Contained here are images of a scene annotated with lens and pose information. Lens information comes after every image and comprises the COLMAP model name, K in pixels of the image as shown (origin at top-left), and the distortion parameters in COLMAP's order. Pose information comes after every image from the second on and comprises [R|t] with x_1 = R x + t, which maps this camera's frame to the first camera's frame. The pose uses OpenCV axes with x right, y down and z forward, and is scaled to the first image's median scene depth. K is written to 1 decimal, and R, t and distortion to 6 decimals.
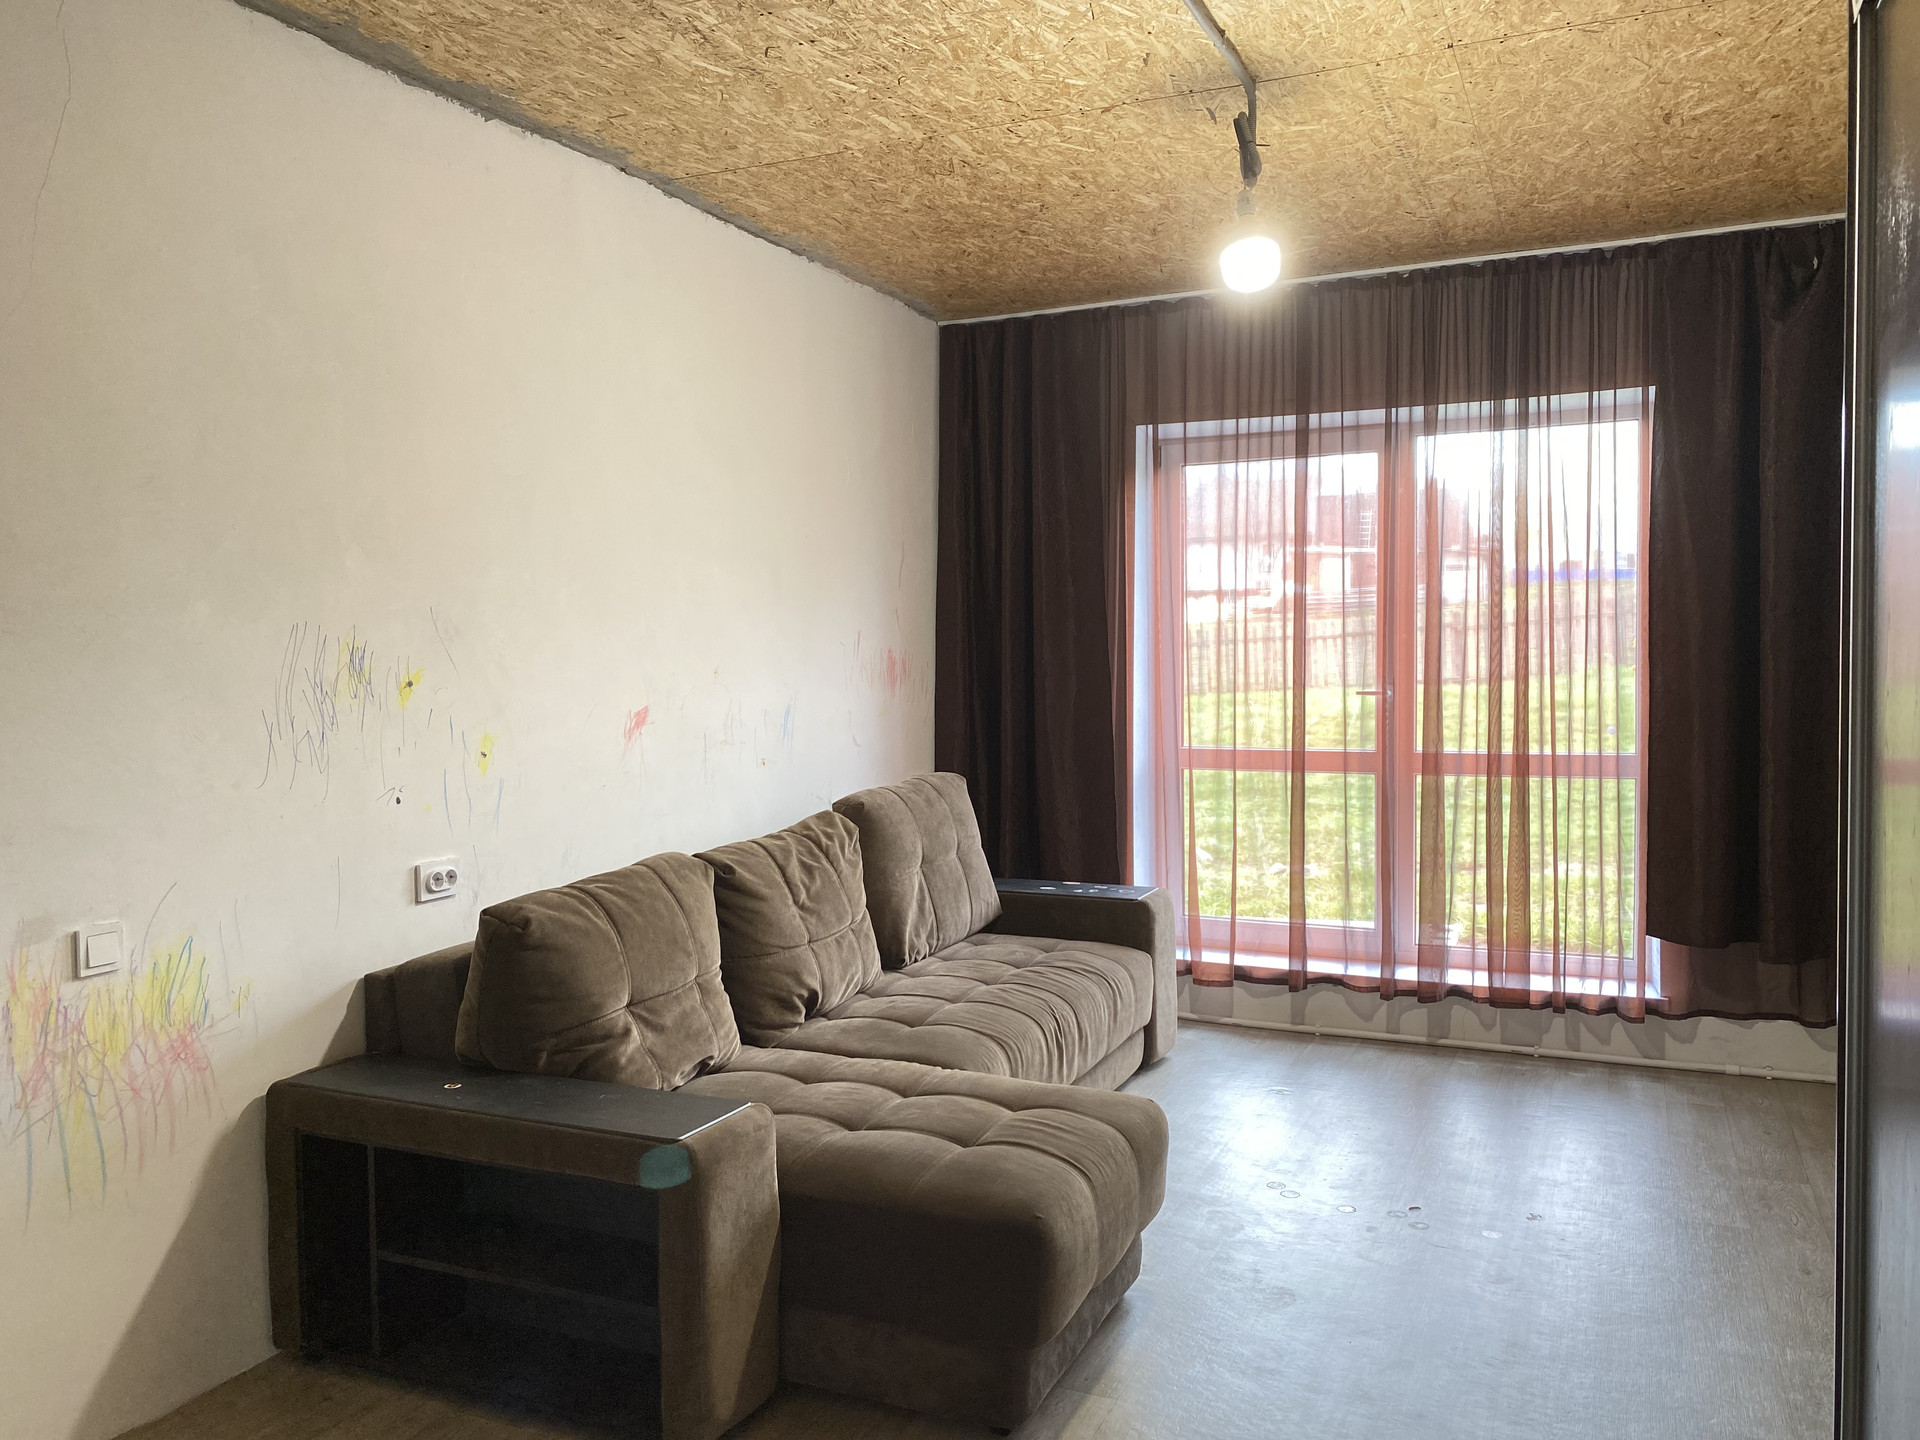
lens RADIAL K [[1440.0, 0, 963.1], [0, 1440.0, 716.7], [0, 0, 1]] dist [0.004684, -0.029502]
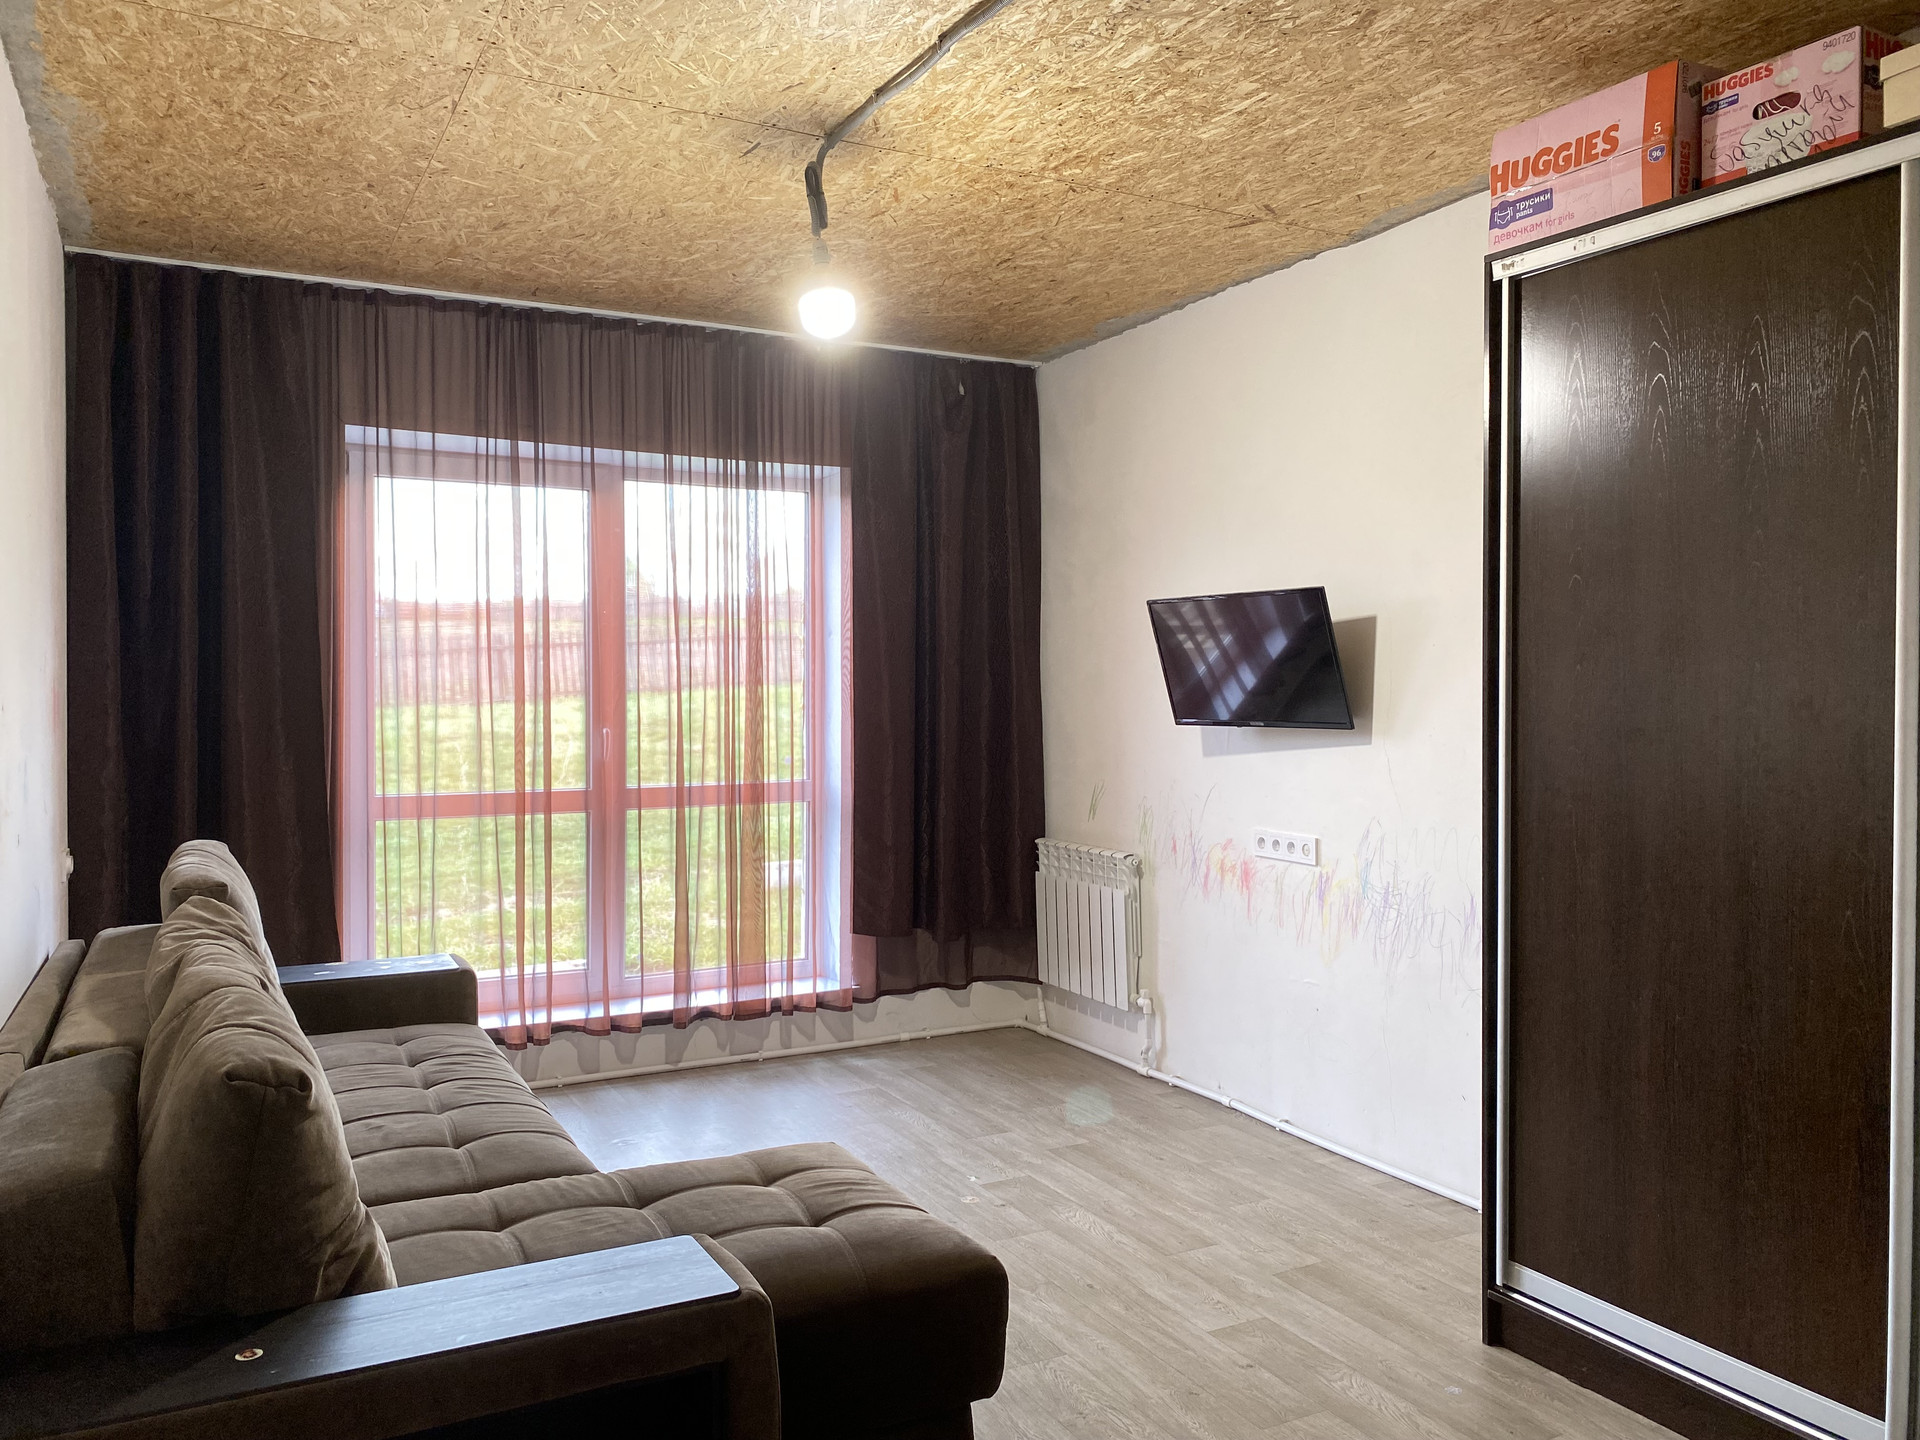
lens RADIAL K [[1440.0, 0, 965.4], [0, 1440.0, 708.8], [0, 0, 1]] dist [0.004684, -0.029502]
pose [[0.598839, -0.000237, 0.800869, -0.397283], [0.024442, 0.999540, -0.017980, -0.007912], [-0.800496, 0.030342, 0.598569, 0.214939]]
